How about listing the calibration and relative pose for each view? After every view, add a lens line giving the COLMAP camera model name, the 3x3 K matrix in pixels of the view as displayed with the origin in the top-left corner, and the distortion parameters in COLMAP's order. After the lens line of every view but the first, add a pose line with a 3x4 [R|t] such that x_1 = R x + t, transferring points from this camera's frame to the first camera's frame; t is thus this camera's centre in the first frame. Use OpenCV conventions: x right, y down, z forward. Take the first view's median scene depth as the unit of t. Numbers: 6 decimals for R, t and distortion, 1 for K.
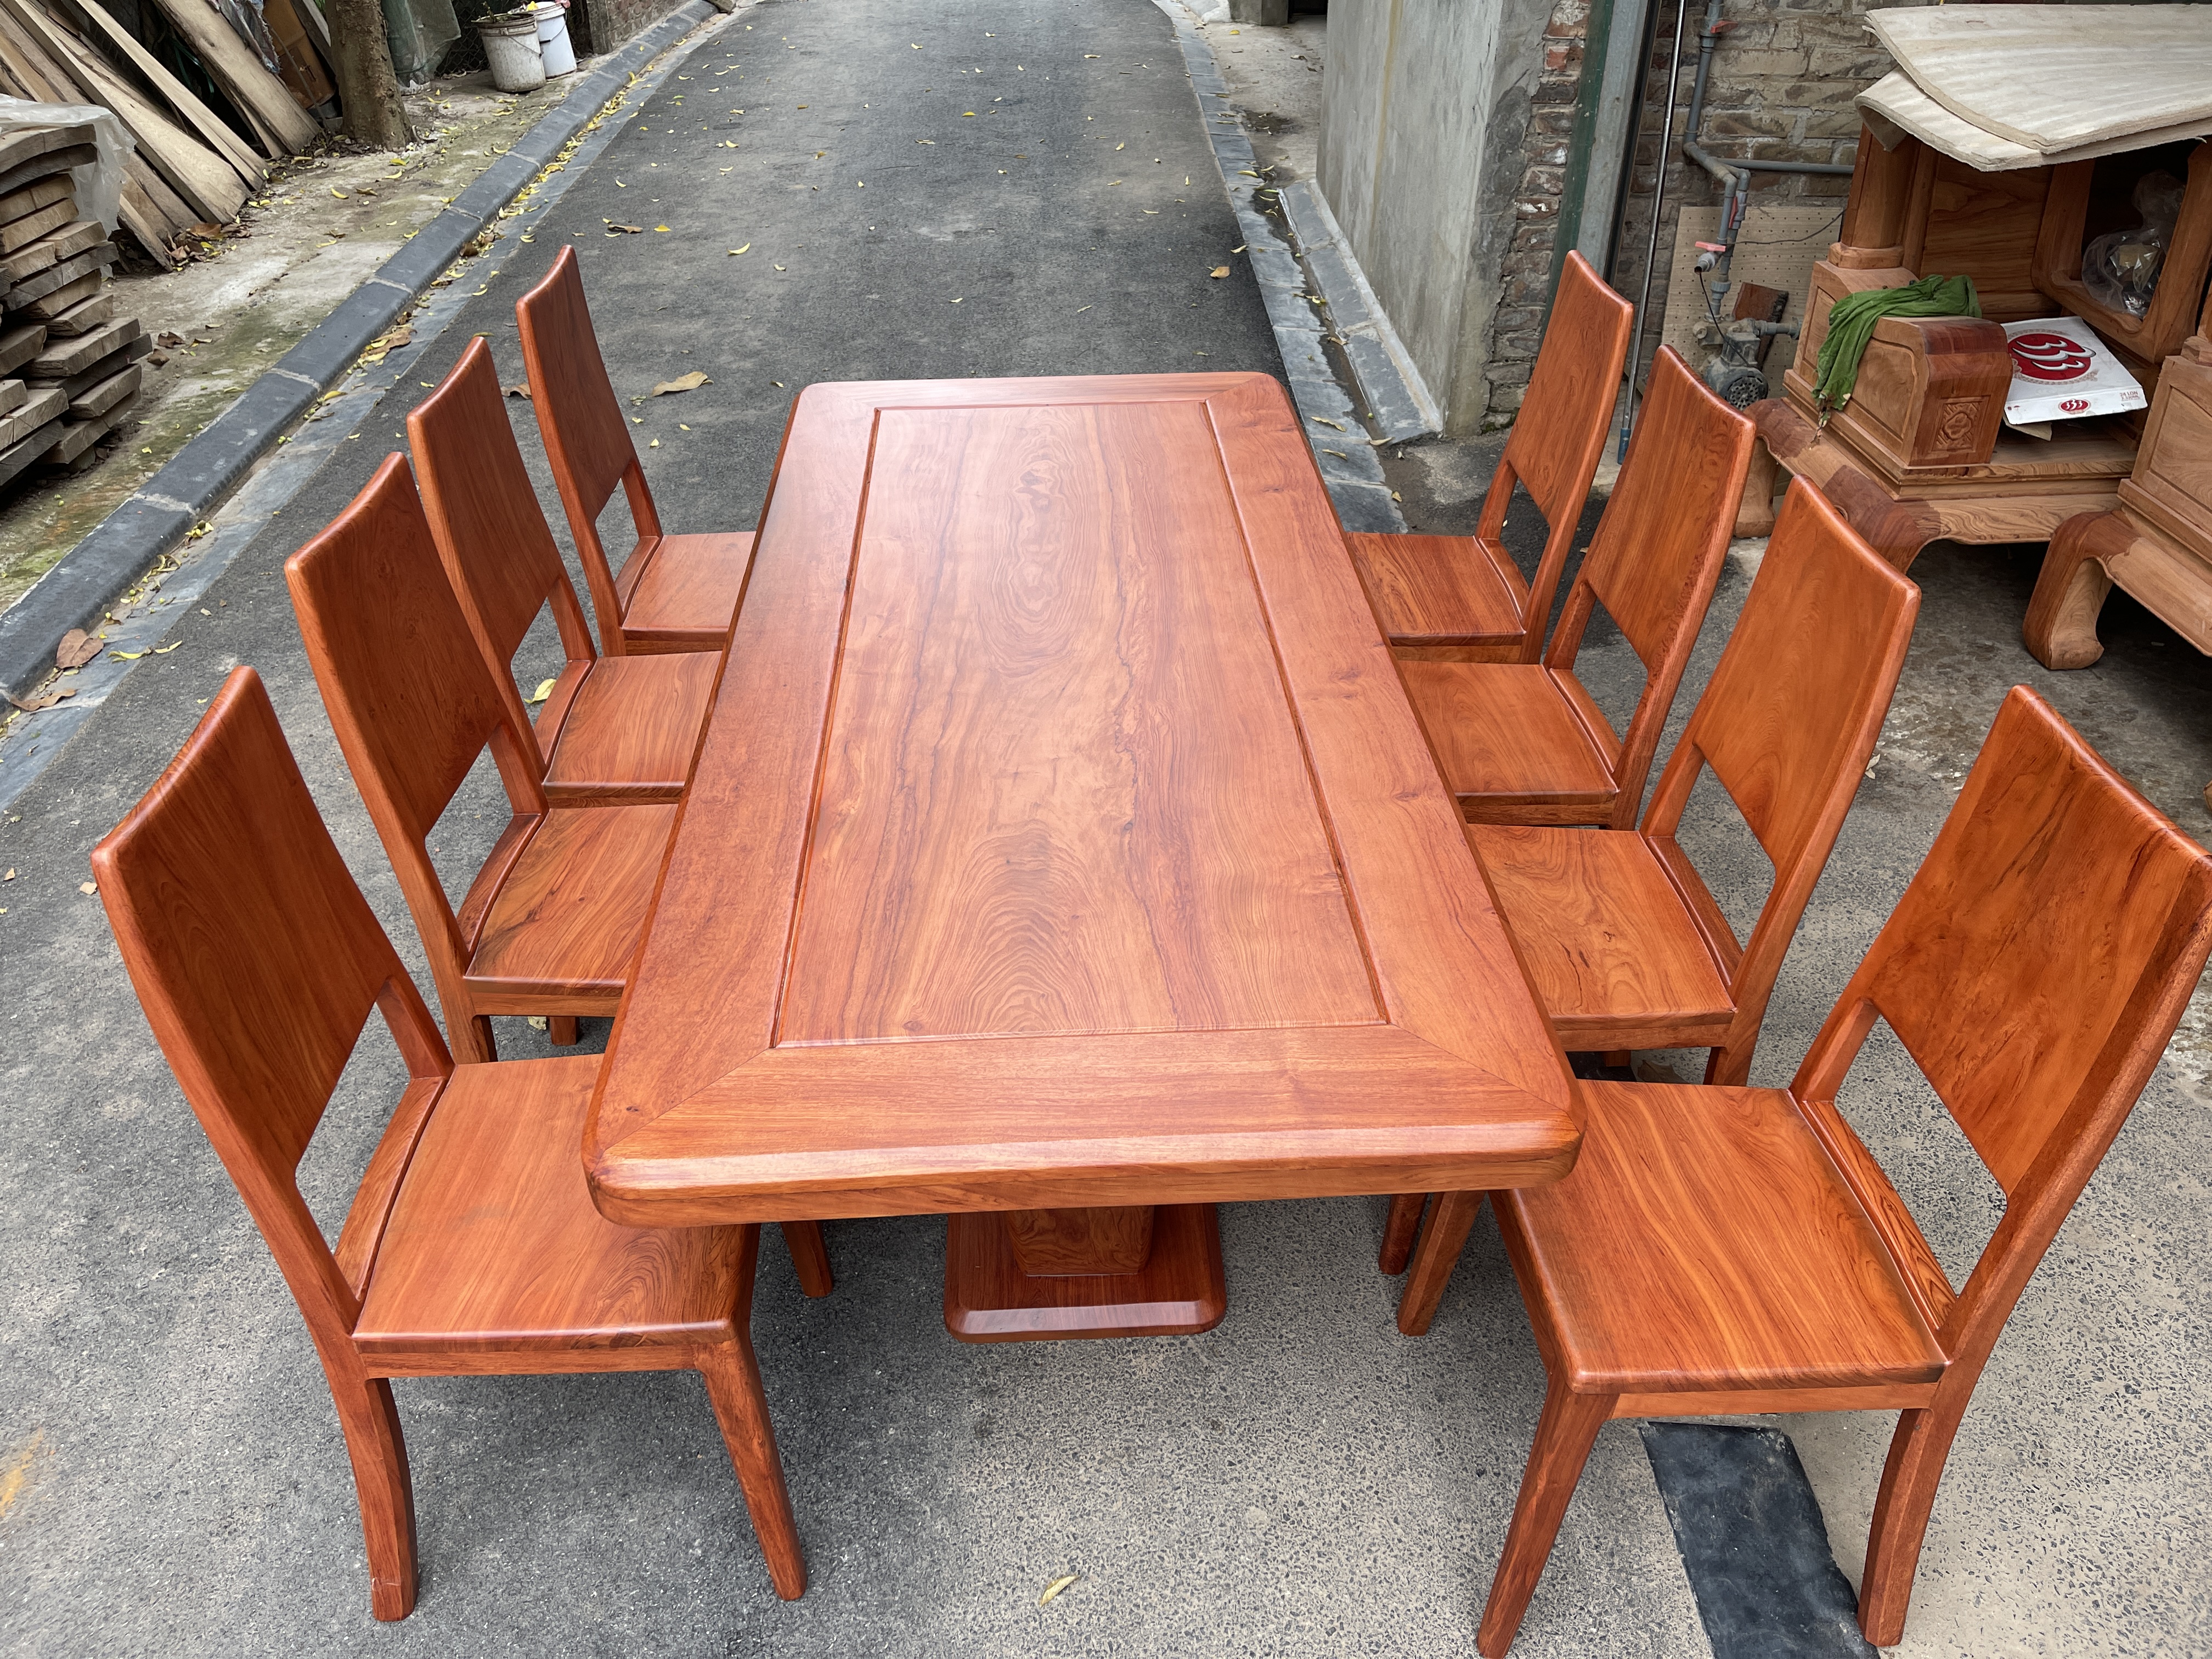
lens RADIAL K [[1681.3, 0, 1104.2], [0, 1681.3, 815.3], [0, 0, 1]] dist [0.070774, -0.091266]
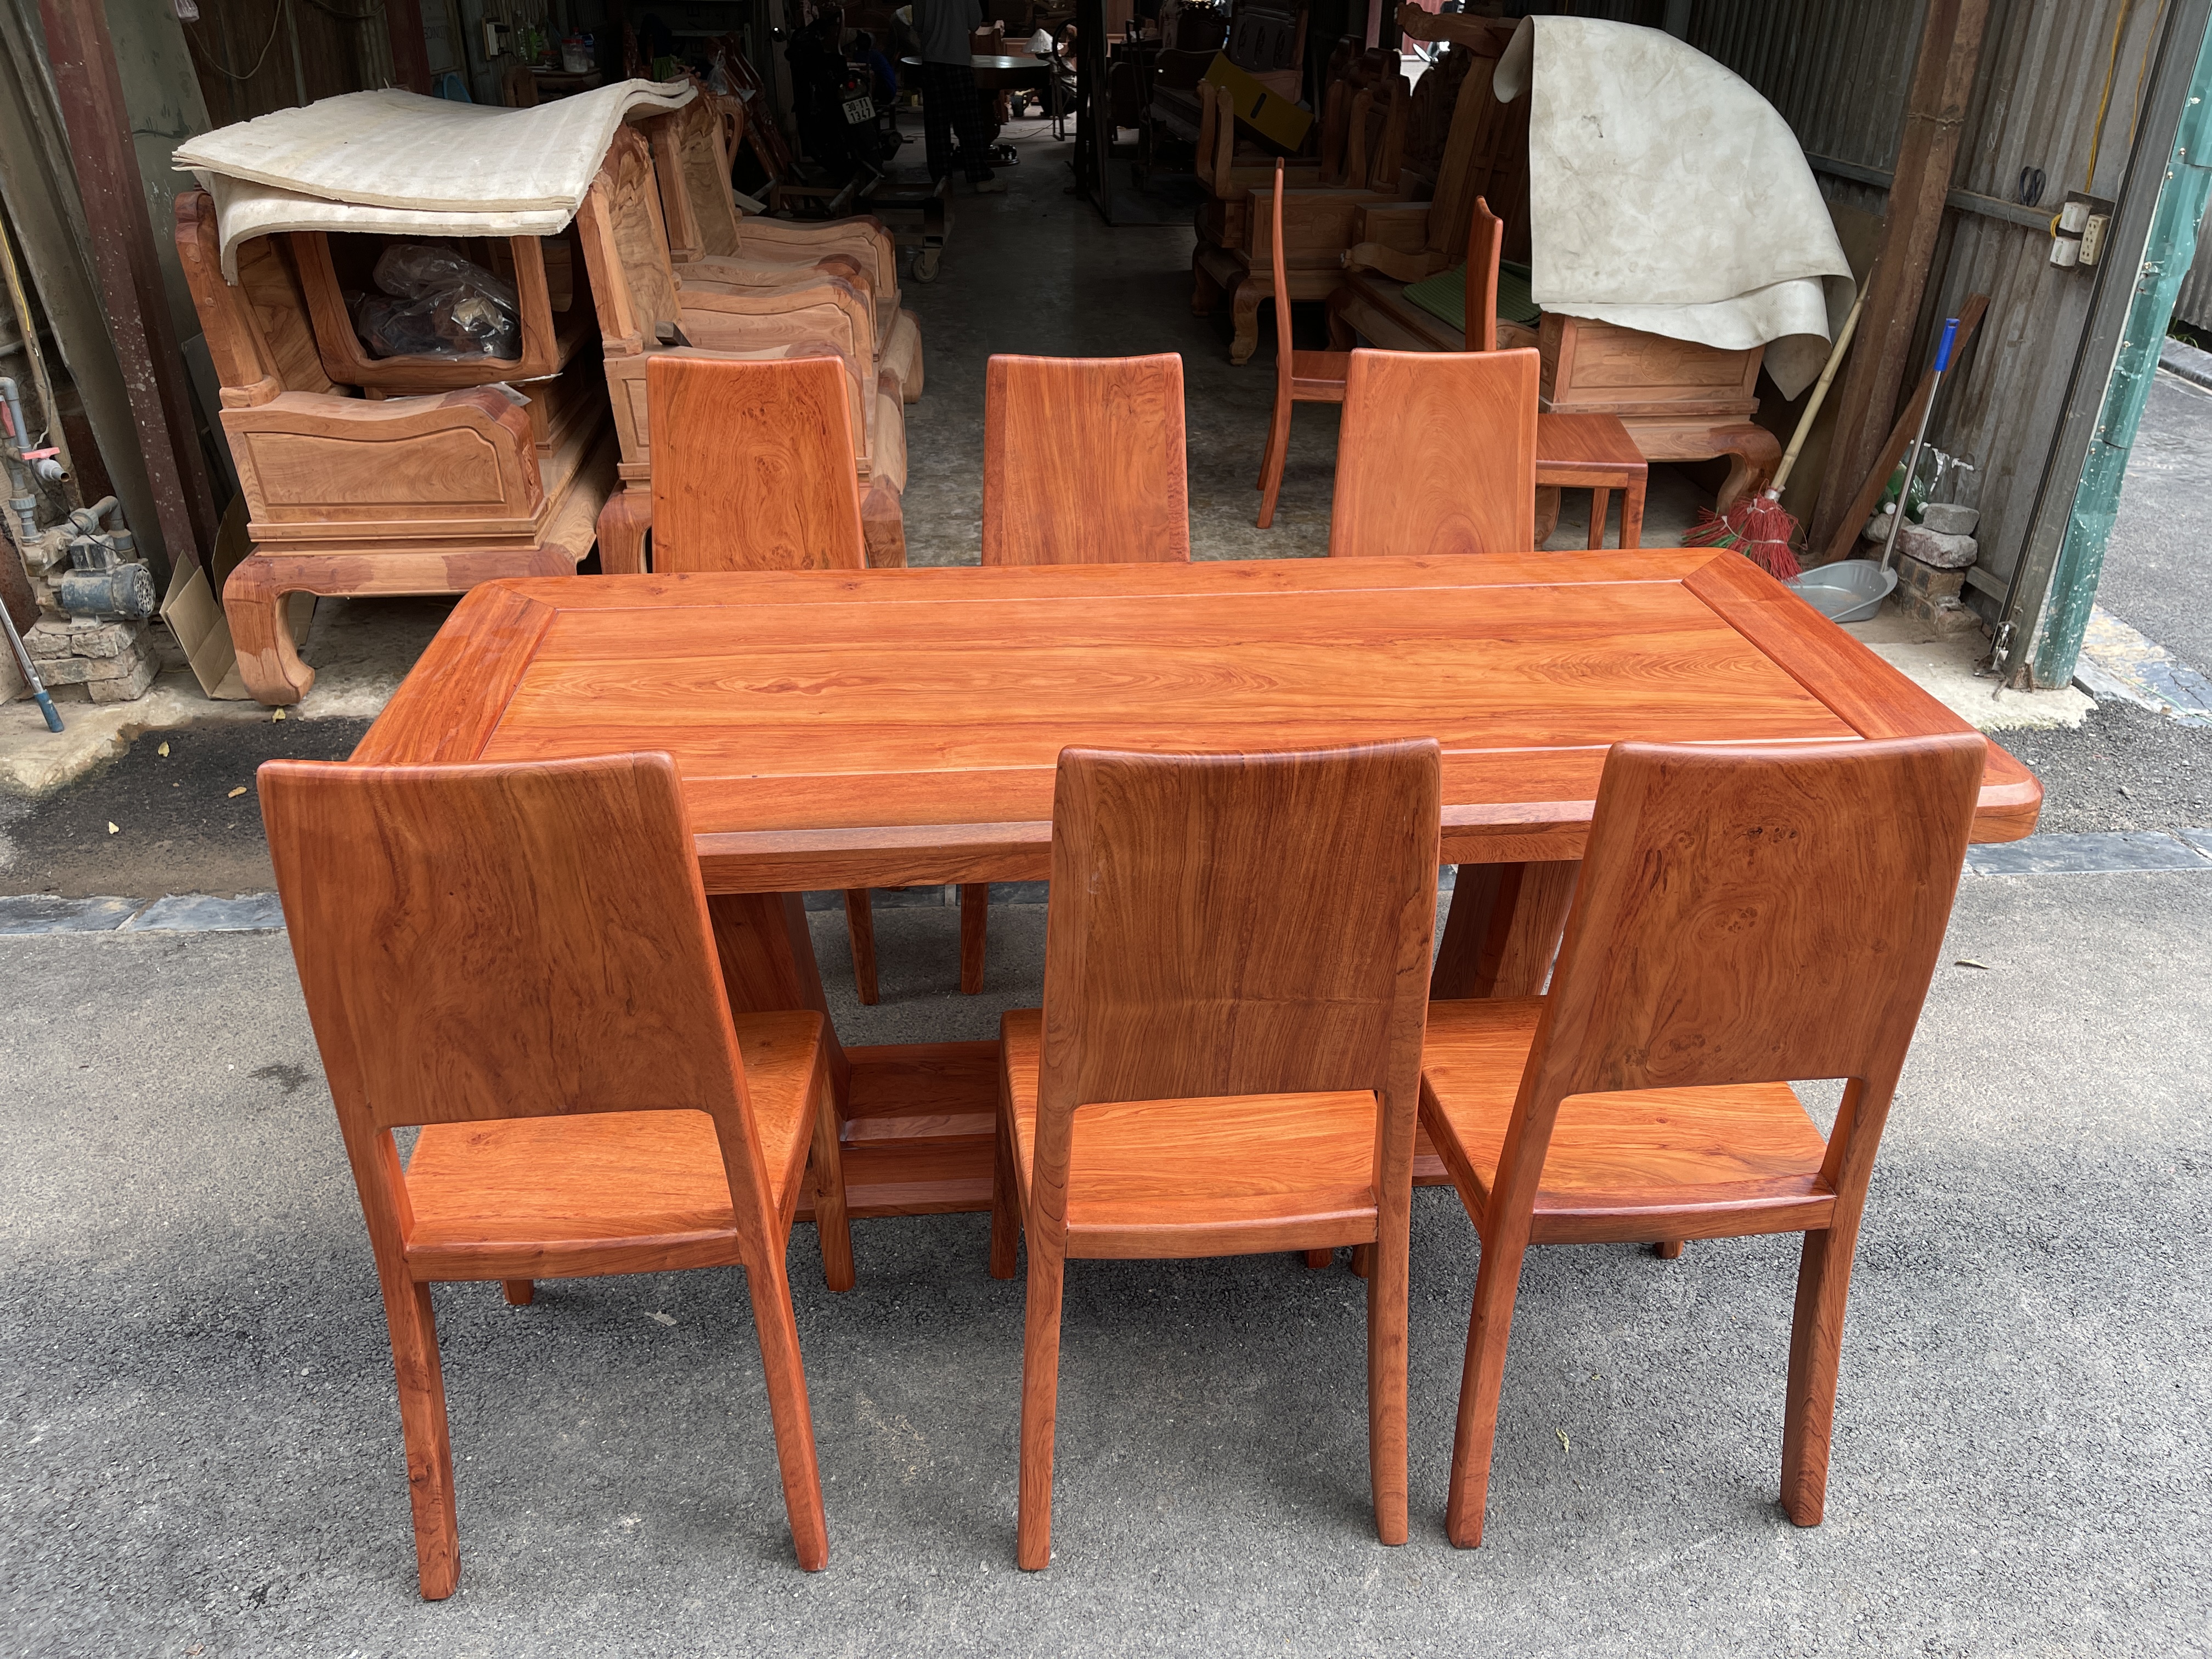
lens RADIAL K [[1681.3, 0, 1113.9], [0, 1681.3, 831.4], [0, 0, 1]] dist [0.070774, -0.091266]
pose [[-0.053134, -0.457898, 0.887416, -0.603636], [0.545706, 0.730924, 0.409824, -0.295433], [-0.836290, 0.506044, 0.211040, 0.546567]]
